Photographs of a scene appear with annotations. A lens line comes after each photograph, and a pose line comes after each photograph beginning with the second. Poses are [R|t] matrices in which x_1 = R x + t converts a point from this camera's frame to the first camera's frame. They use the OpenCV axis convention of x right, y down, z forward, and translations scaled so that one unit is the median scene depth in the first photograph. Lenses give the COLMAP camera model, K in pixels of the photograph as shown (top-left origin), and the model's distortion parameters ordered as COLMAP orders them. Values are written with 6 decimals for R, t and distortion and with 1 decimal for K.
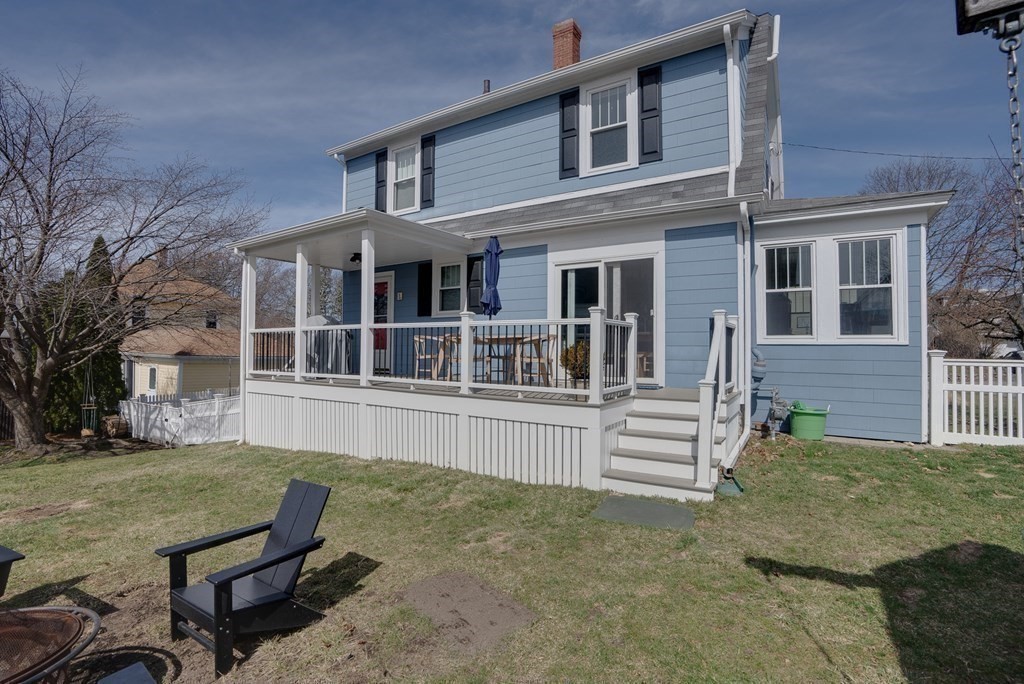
lens RADIAL K [[474.3, 0, 512.0], [0, 474.3, 342.0], [0, 0, 1]] dist [0.001780, 0.000337]
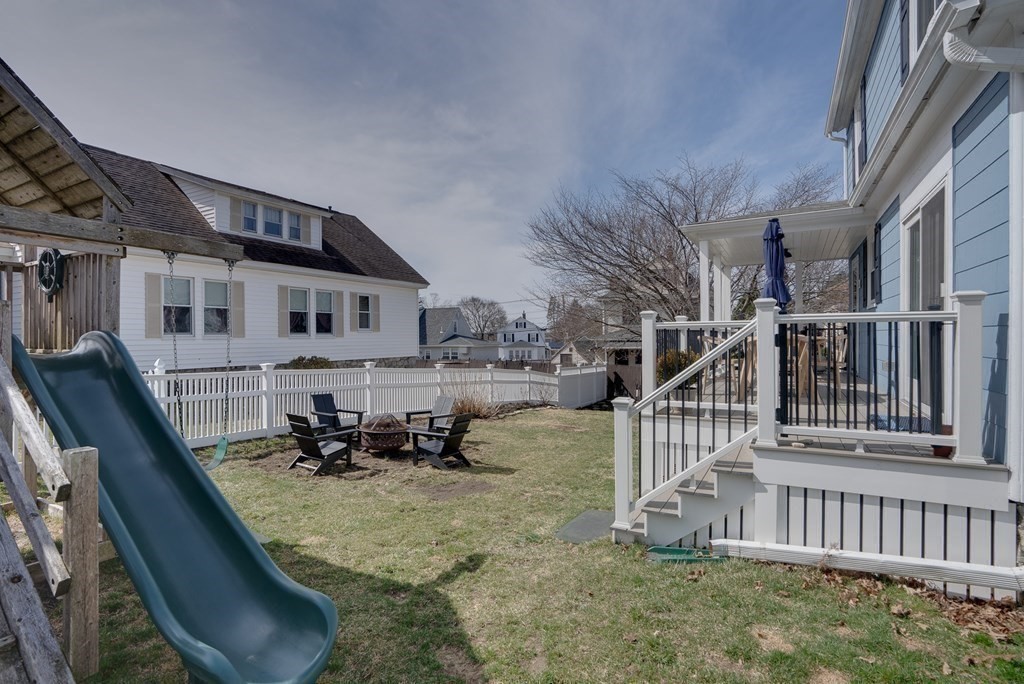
lens RADIAL K [[474.3, 0, 512.0], [0, 474.3, 342.0], [0, 0, 1]] dist [0.001780, 0.000337]
pose [[0.045399, -0.003222, -0.998964, 1.578417], [0.005945, 0.999978, -0.002955, -0.020092], [0.998951, -0.005805, 0.045417, 1.007716]]
